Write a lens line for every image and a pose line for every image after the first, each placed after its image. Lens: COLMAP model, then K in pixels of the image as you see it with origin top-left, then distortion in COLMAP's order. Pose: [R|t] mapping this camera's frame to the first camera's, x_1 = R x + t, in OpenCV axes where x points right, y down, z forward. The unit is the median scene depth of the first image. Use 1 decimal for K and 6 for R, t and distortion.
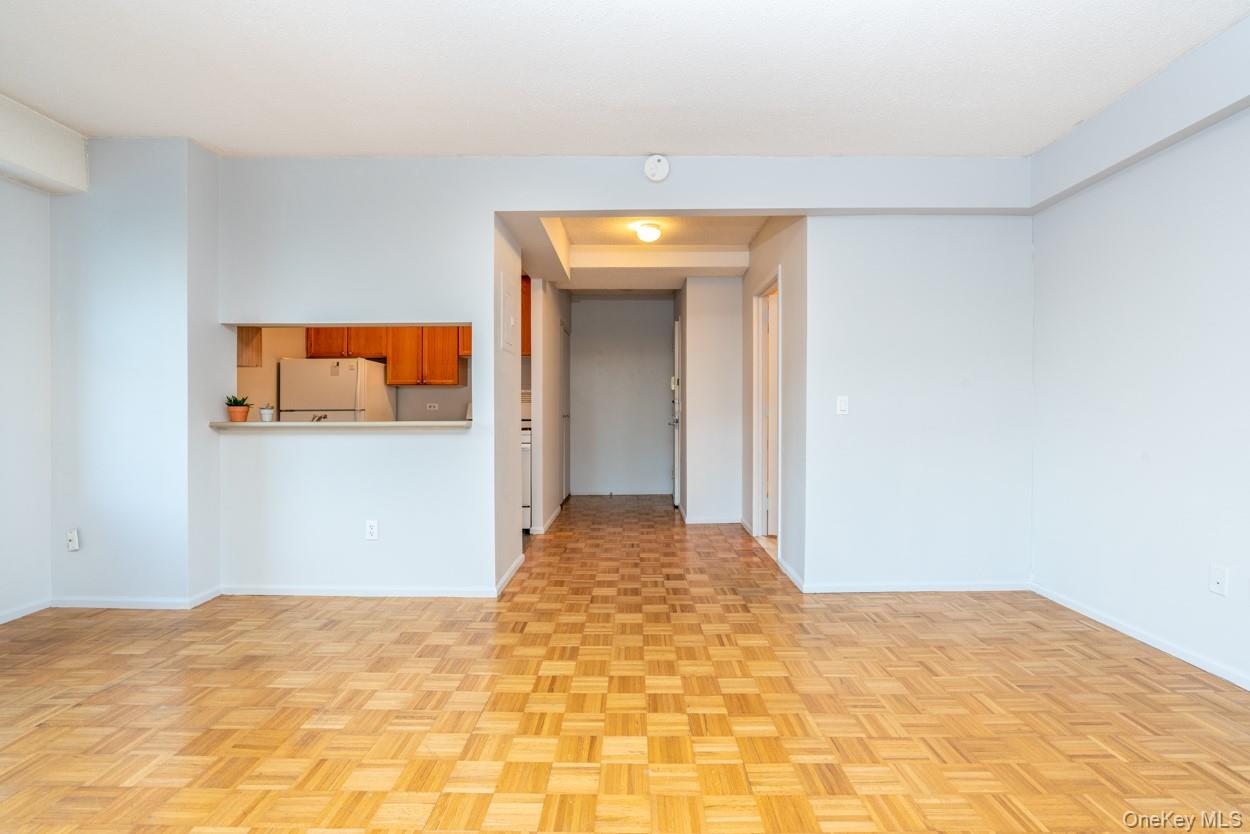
lens RADIAL K [[582.9, 0, 645.7], [0, 582.9, 414.3], [0, 0, 1]] dist [-0.017604, 0.010820]
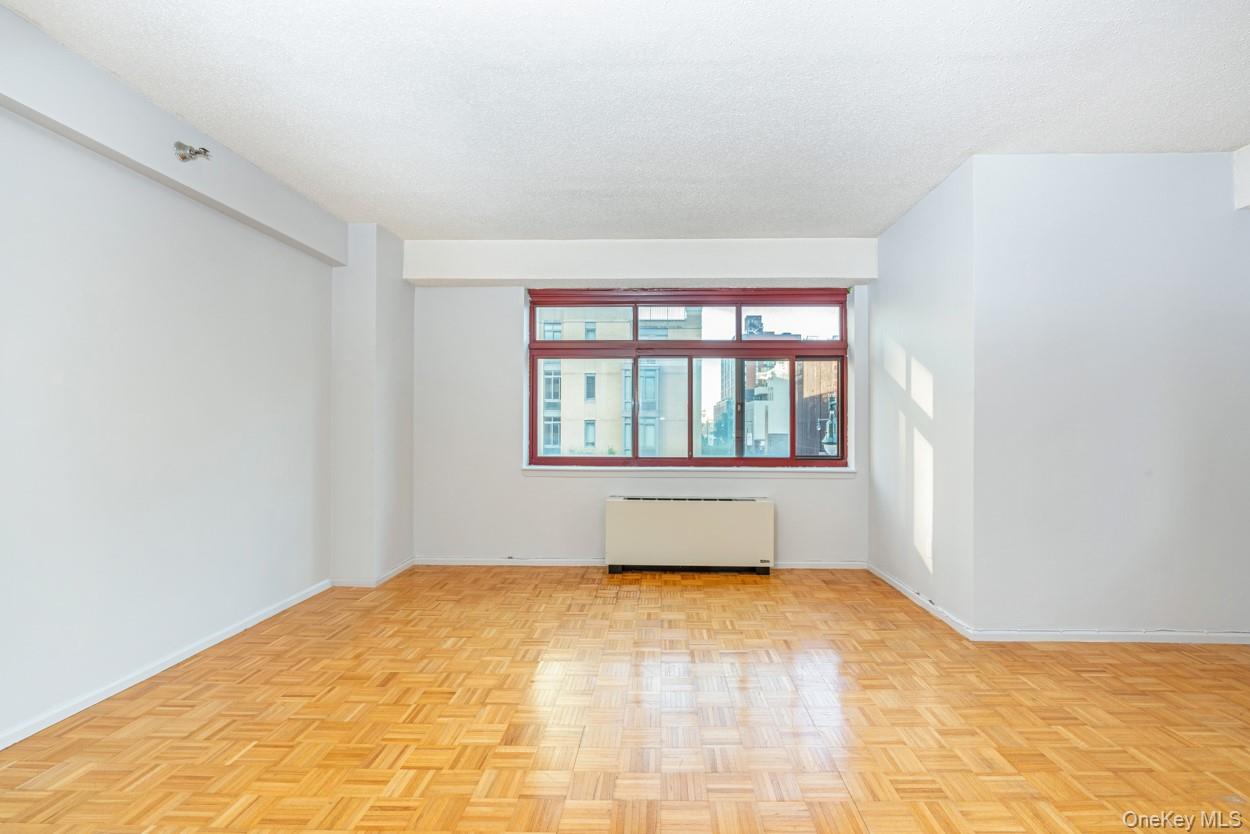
lens RADIAL K [[582.9, 0, 645.7], [0, 582.9, 414.3], [0, 0, 1]] dist [-0.017604, 0.010820]
pose [[-0.998782, 0.001913, 0.049305, -0.022332], [0.001227, 0.999902, -0.013948, -0.048460], [-0.049327, -0.013870, -0.998686, 2.113099]]
